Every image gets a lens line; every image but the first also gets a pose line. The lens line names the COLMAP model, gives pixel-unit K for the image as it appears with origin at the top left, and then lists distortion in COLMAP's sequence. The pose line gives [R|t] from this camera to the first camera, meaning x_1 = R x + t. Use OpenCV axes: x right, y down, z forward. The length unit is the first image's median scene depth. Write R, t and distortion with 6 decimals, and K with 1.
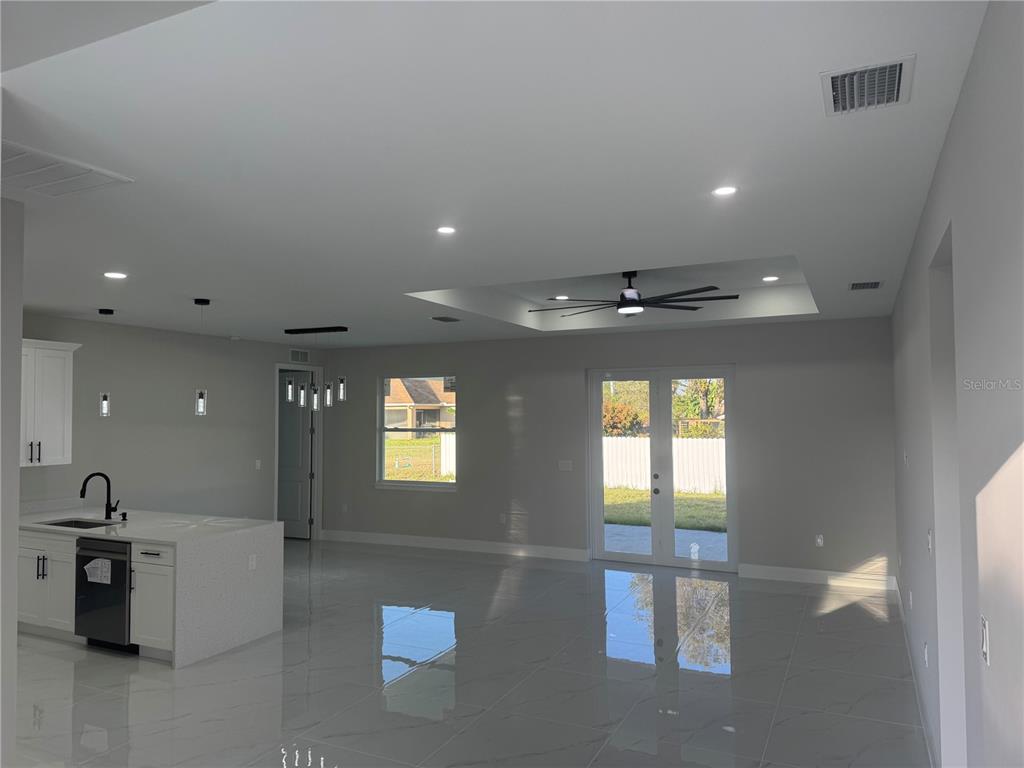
lens RADIAL K [[717.0, 0, 511.6], [0, 717.0, 387.7], [0, 0, 1]] dist [0.067941, -0.080127]
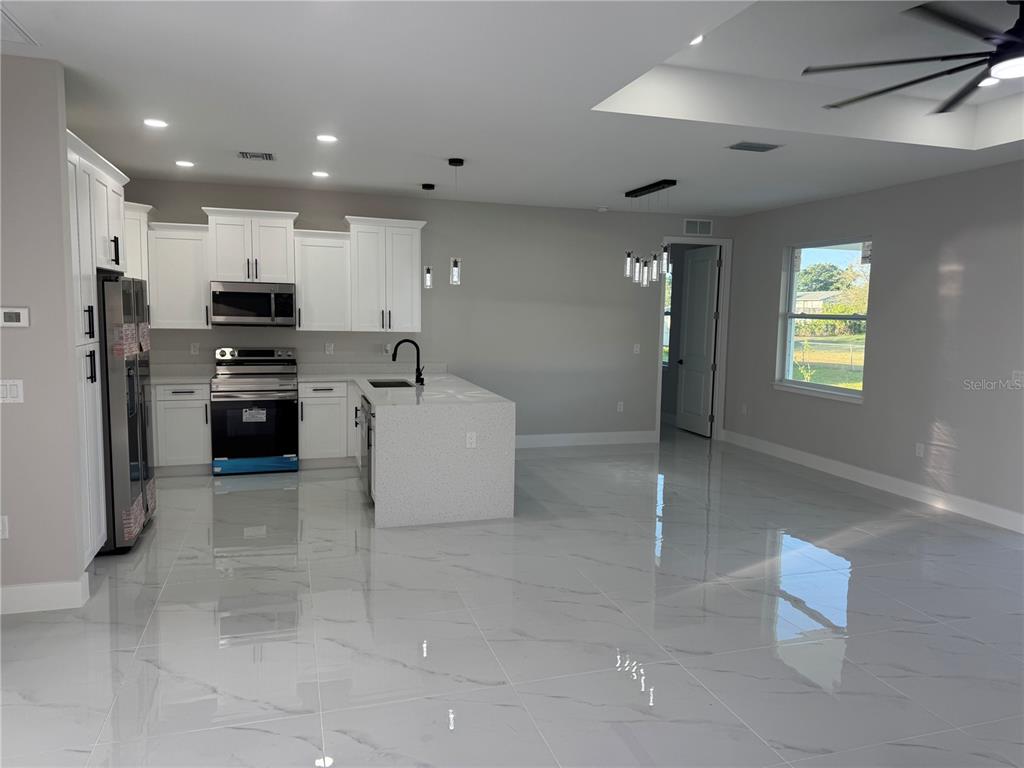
lens RADIAL K [[717.0, 0, 518.7], [0, 717.0, 381.4], [0, 0, 1]] dist [0.067941, -0.080127]
pose [[0.678646, 0.089592, -0.728981, 0.300499], [0.006536, 0.991756, 0.127972, 0.039760], [0.734437, -0.091612, 0.672466, 0.363587]]
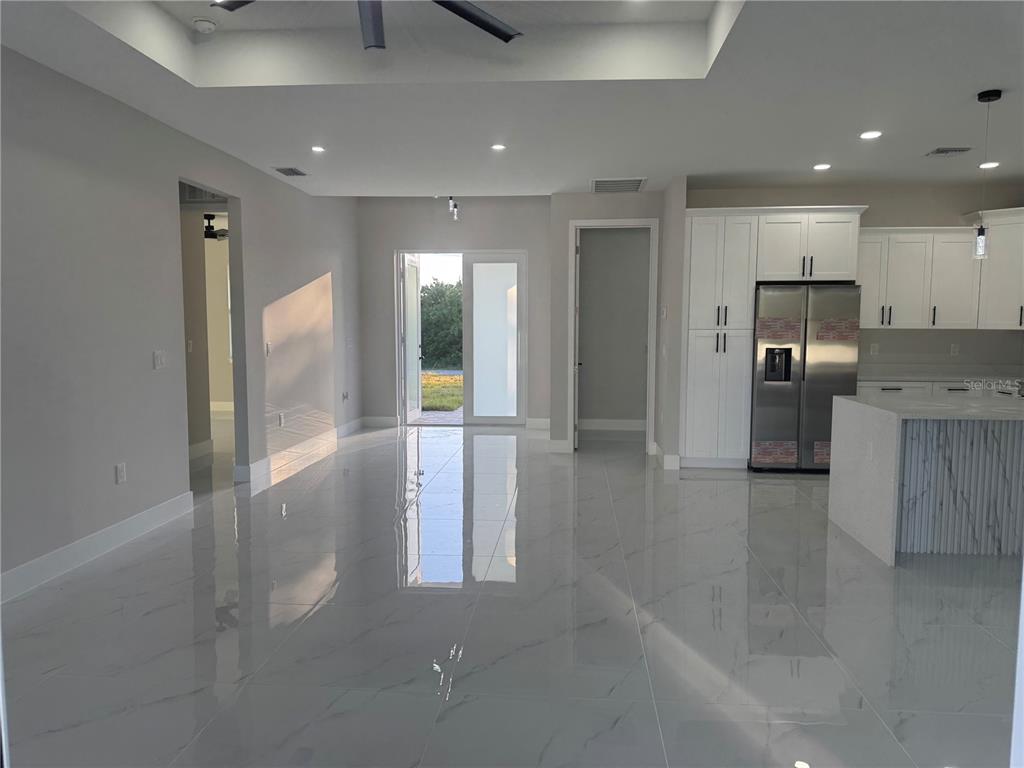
lens RADIAL K [[717.0, 0, 517.5], [0, 717.0, 388.5], [0, 0, 1]] dist [0.067941, -0.080127]
pose [[-0.935217, 0.033334, -0.352503, 0.231443], [0.014014, 0.998263, 0.057219, 0.105173], [0.353798, 0.048572, -0.934060, 1.352089]]
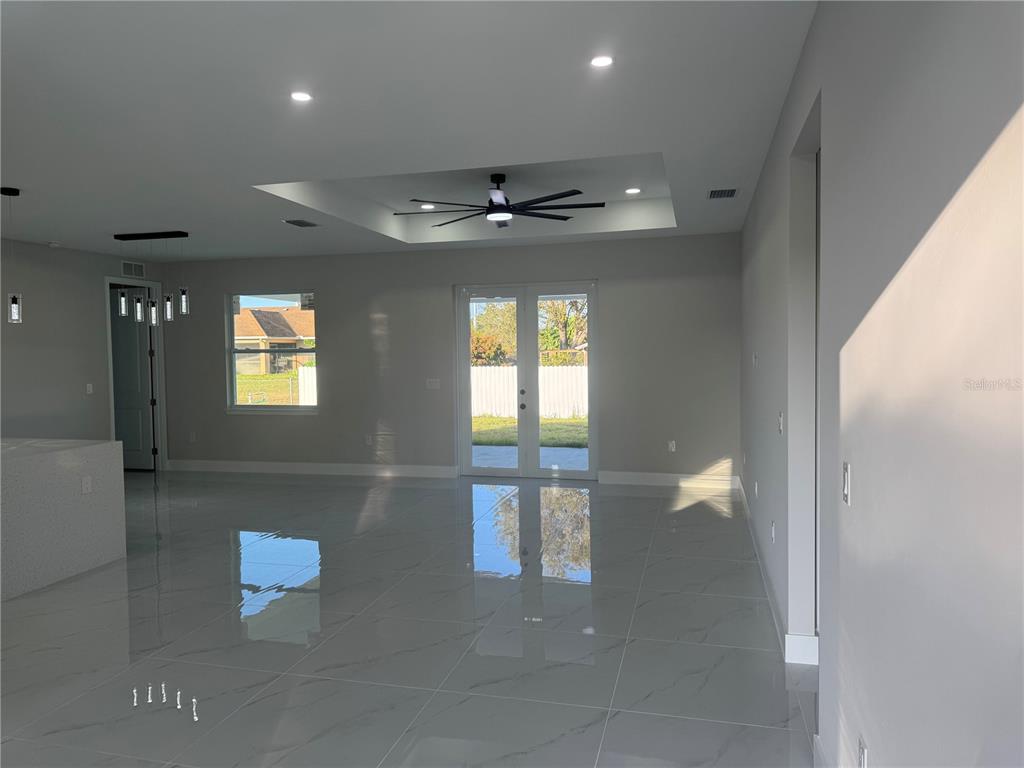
lens RADIAL K [[717.0, 0, 508.8], [0, 717.0, 379.6], [0, 0, 1]] dist [0.067941, -0.080127]
pose [[0.982635, -0.016747, 0.184793, -0.005139], [0.002390, 0.996978, 0.077642, 0.034960], [-0.185535, -0.075852, 0.979706, 0.023239]]
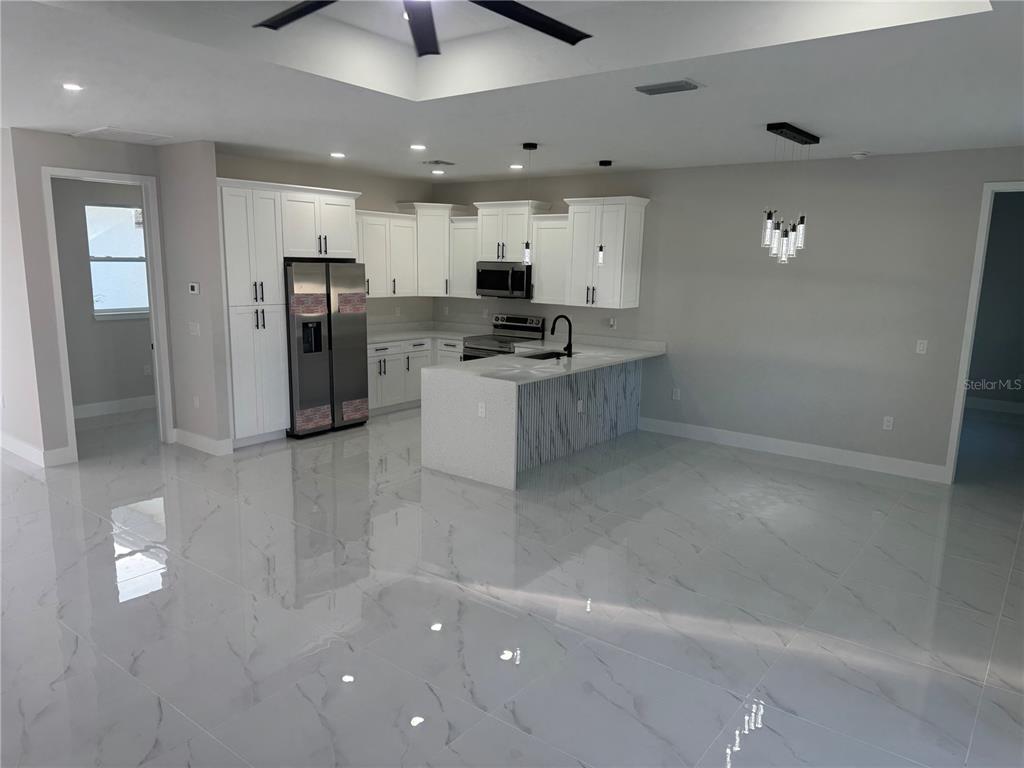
lens RADIAL K [[717.0, 0, 513.9], [0, 717.0, 391.8], [0, 0, 1]] dist [0.067941, -0.080127]
pose [[-0.210874, 0.177908, -0.961187, 0.515754], [0.016937, 0.983816, 0.178380, 0.029667], [0.977367, 0.021336, -0.210474, 1.068041]]
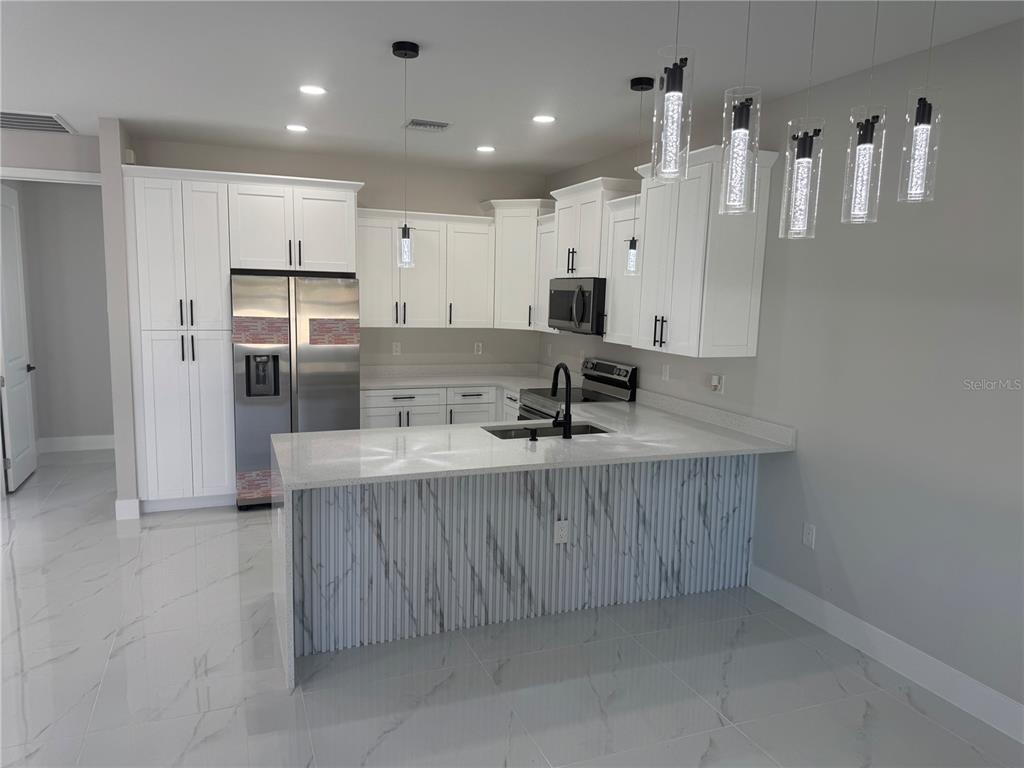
lens RADIAL K [[717.0, 0, 510.7], [0, 717.0, 391.5], [0, 0, 1]] dist [0.067941, -0.080127]
pose [[-0.686099, 0.091400, -0.721744, -0.065980], [0.006813, 0.992840, 0.119254, 0.059531], [0.727476, 0.076903, -0.681810, 1.287781]]
